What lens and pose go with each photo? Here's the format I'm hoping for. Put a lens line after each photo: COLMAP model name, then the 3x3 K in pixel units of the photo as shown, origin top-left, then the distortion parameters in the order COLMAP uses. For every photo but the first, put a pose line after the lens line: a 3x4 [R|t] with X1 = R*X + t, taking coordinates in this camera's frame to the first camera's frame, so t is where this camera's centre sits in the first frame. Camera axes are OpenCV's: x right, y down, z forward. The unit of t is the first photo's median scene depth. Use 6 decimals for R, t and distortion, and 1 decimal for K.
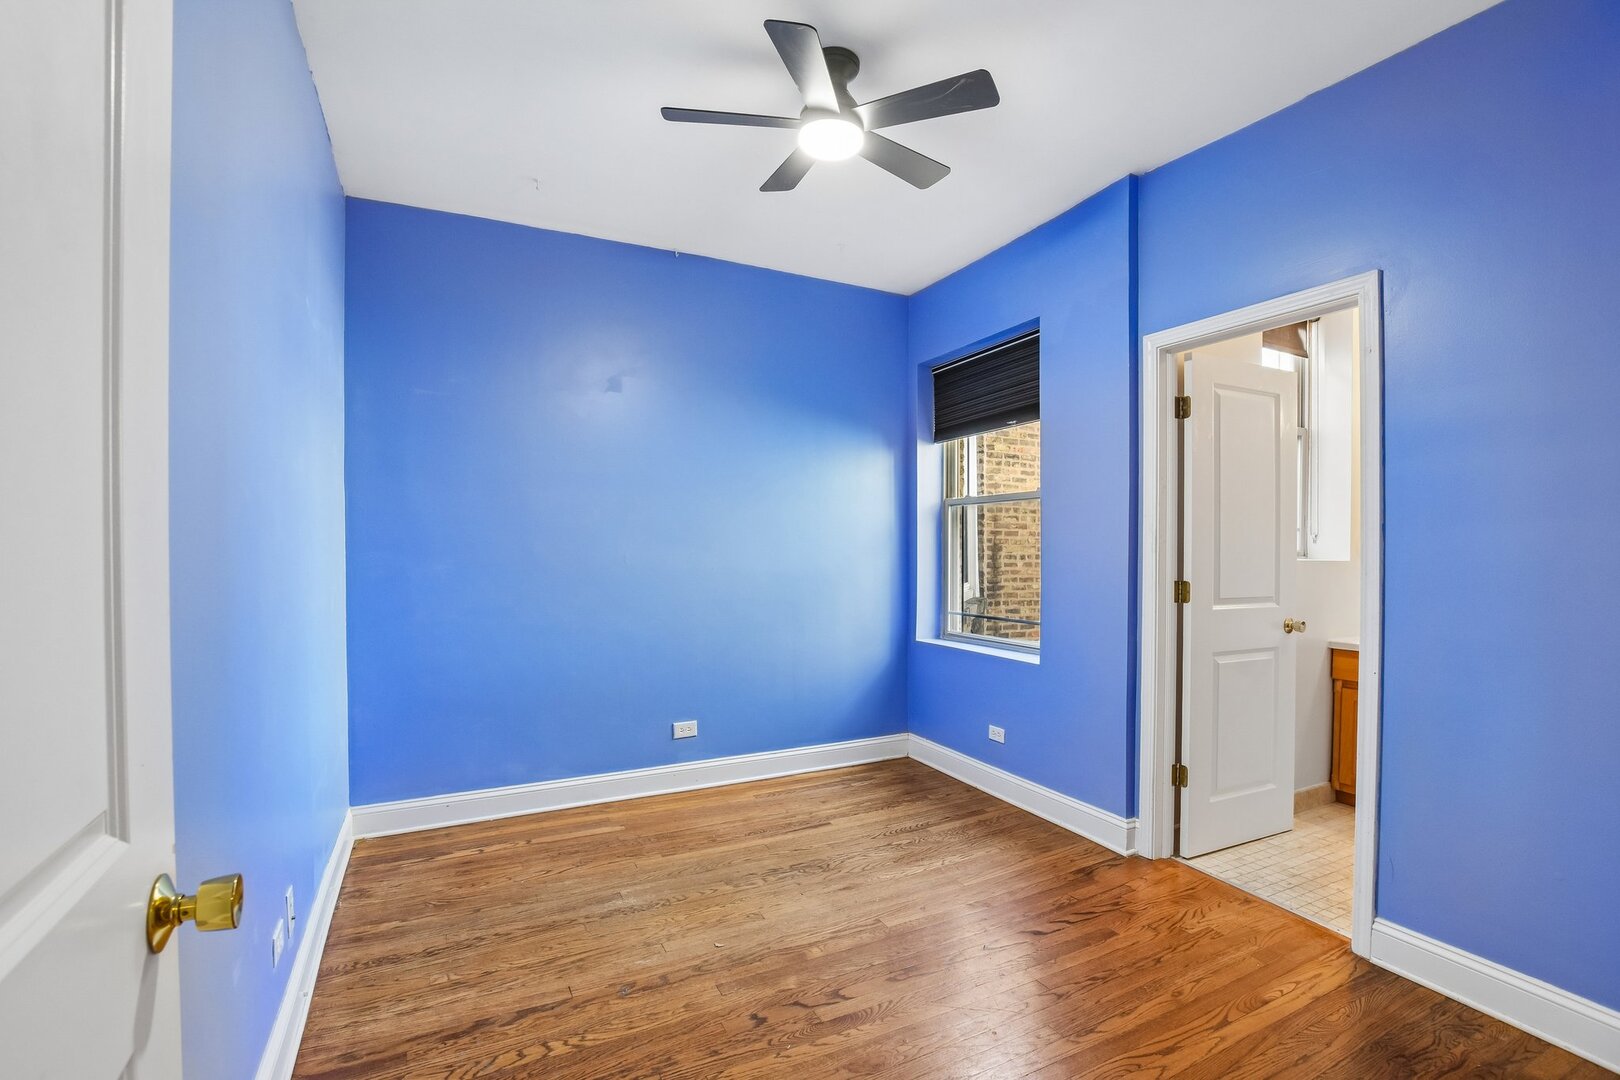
lens RADIAL K [[727.2, 0, 811.9], [0, 727.2, 549.3], [0, 0, 1]] dist [-0.031606, 0.006003]
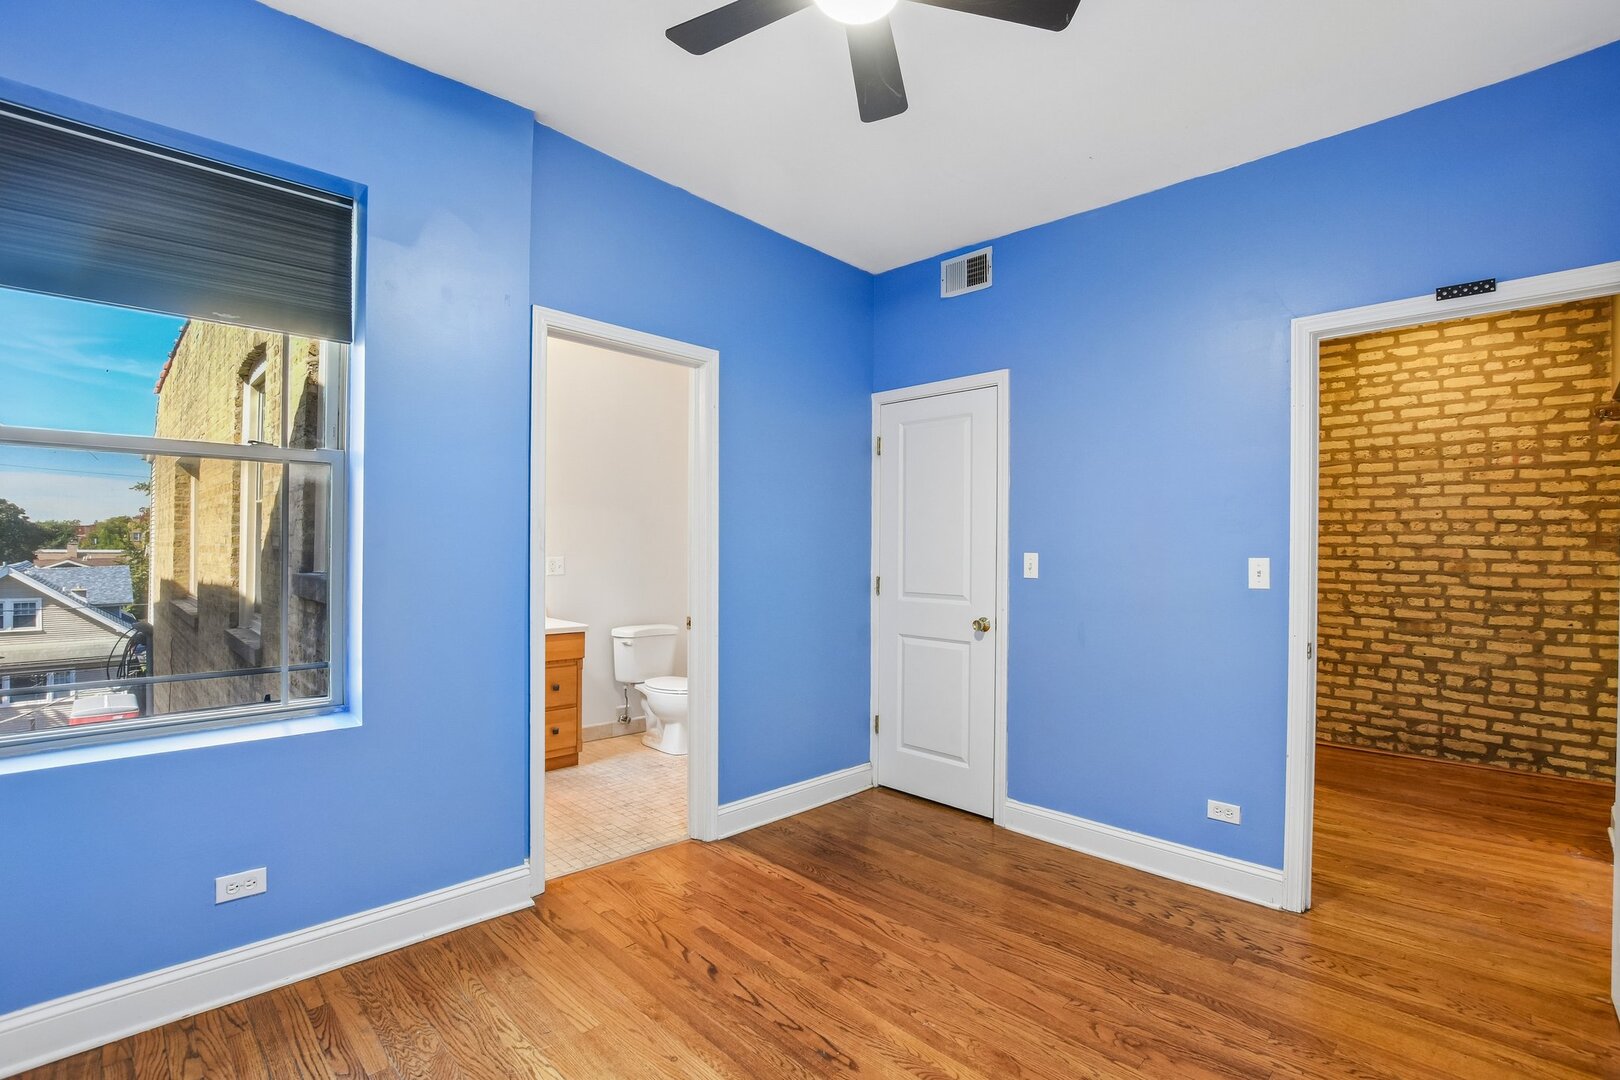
lens RADIAL K [[727.2, 0, 815.3], [0, 727.2, 541.0], [0, 0, 1]] dist [-0.031606, 0.006003]
pose [[-0.312509, 0.004854, 0.949903, -0.540211], [-0.010832, 0.999904, -0.008673, -0.006438], [-0.949853, -0.013000, -0.312426, 1.053036]]
